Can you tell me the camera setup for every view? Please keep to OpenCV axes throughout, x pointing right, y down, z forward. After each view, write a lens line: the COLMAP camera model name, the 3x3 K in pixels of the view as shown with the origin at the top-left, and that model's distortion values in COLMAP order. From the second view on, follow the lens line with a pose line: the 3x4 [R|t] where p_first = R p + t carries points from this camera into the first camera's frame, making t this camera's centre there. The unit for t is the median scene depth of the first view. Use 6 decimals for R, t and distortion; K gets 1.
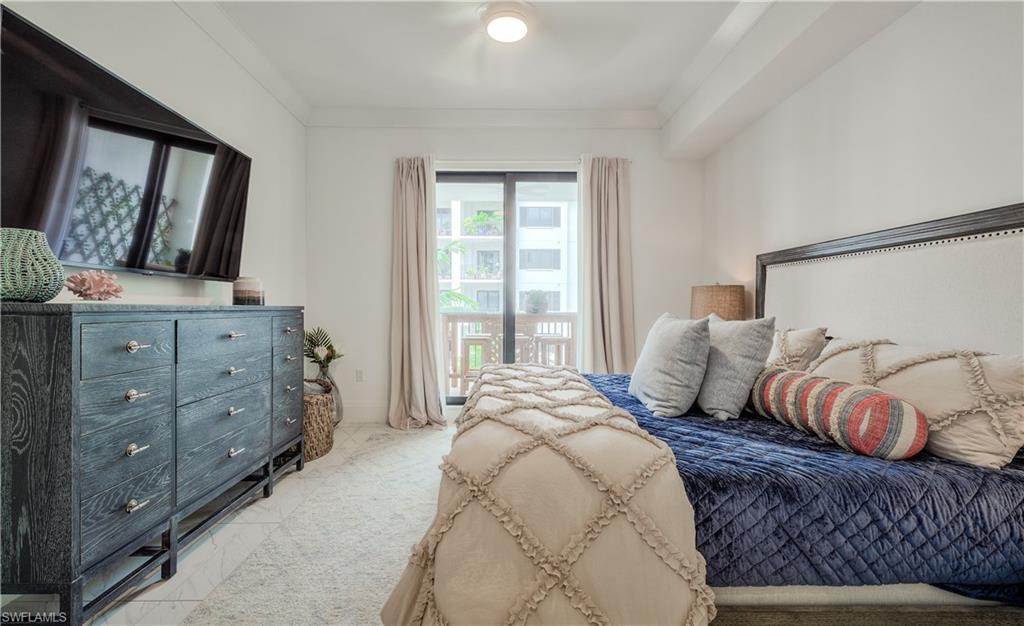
lens RADIAL K [[448.3, 0, 509.9], [0, 448.3, 310.7], [0, 0, 1]] dist [-0.000117, -0.000136]
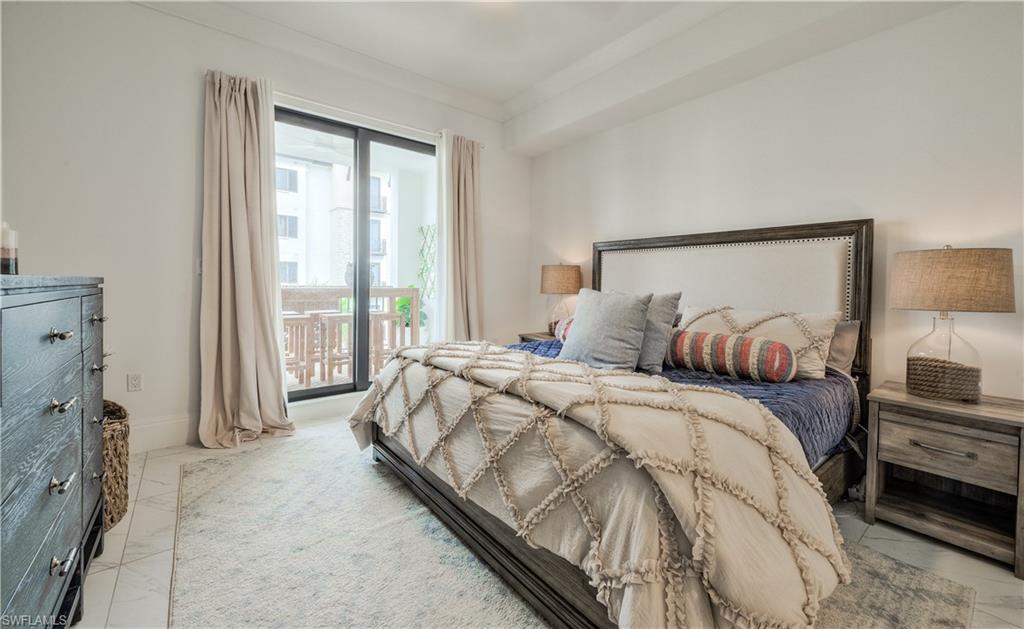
lens RADIAL K [[409.5, 0, 538.6], [0, 409.5, 288.5], [0, 0, 1]] dist [0.007927, -0.000516]
pose [[0.769505, -0.001041, 0.638640, -0.275821], [-0.006351, 0.999937, 0.009283, -0.002893], [-0.638609, -0.011199, 0.769450, 0.163810]]
